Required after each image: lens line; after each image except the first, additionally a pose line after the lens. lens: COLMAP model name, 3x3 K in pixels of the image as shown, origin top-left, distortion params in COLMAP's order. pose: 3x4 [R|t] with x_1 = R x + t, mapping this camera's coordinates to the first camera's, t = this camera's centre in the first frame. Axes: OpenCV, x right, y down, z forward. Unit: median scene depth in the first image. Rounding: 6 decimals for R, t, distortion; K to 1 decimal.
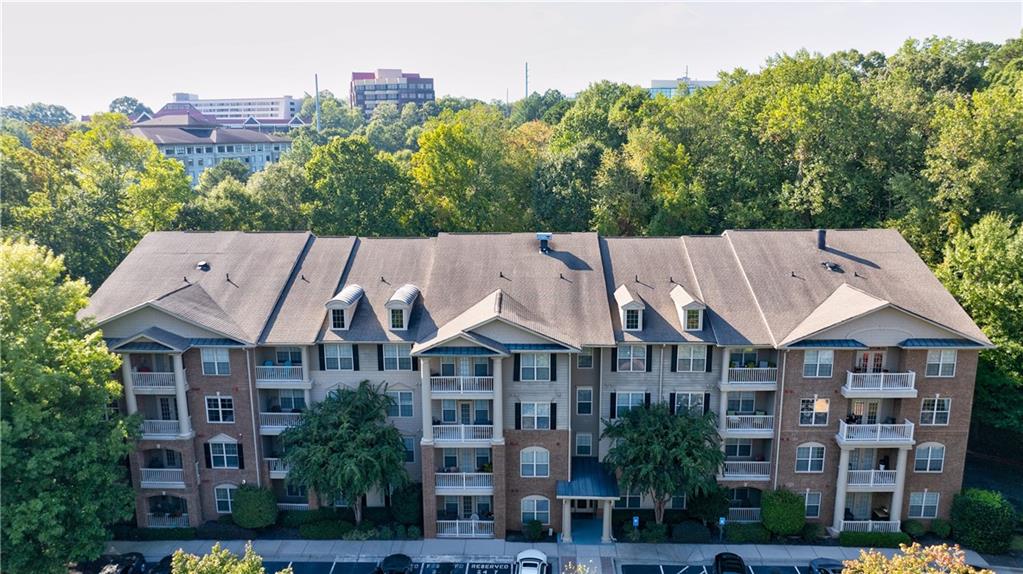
lens RADIAL K [[716.3, 0, 511.5], [0, 716.3, 287.0], [0, 0, 1]] dist [-0.017252, -0.001349]
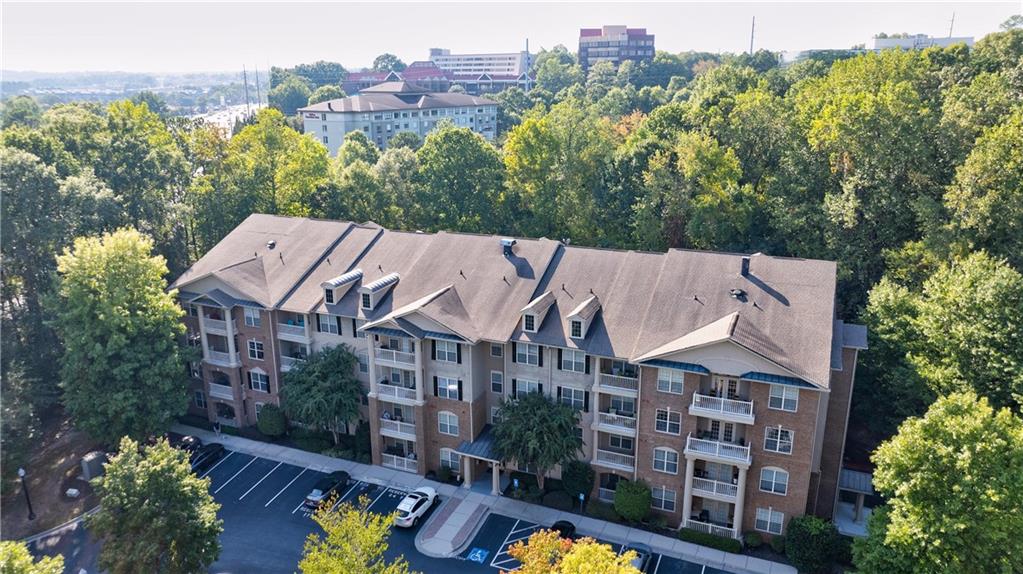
lens RADIAL K [[716.3, 0, 511.5], [0, 716.3, 287.0], [0, 0, 1]] dist [-0.017252, -0.001349]
pose [[0.932959, 0.103082, -0.344908, 0.553559], [-0.075638, 0.992869, 0.092139, -0.125267], [0.351946, -0.059874, 0.934103, -0.149899]]
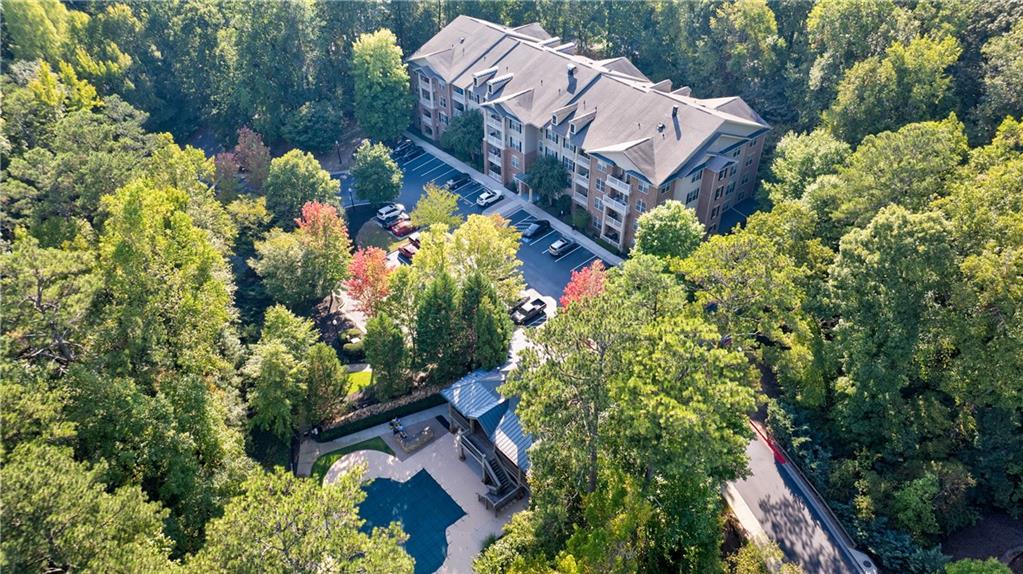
lens RADIAL K [[716.3, 0, 511.5], [0, 716.3, 287.0], [0, 0, 1]] dist [-0.017252, -0.001349]
pose [[0.675653, 0.462541, -0.574064, 1.662848], [-0.149869, 0.848605, 0.507355, -0.654030], [0.721826, -0.256762, 0.642683, -0.741843]]
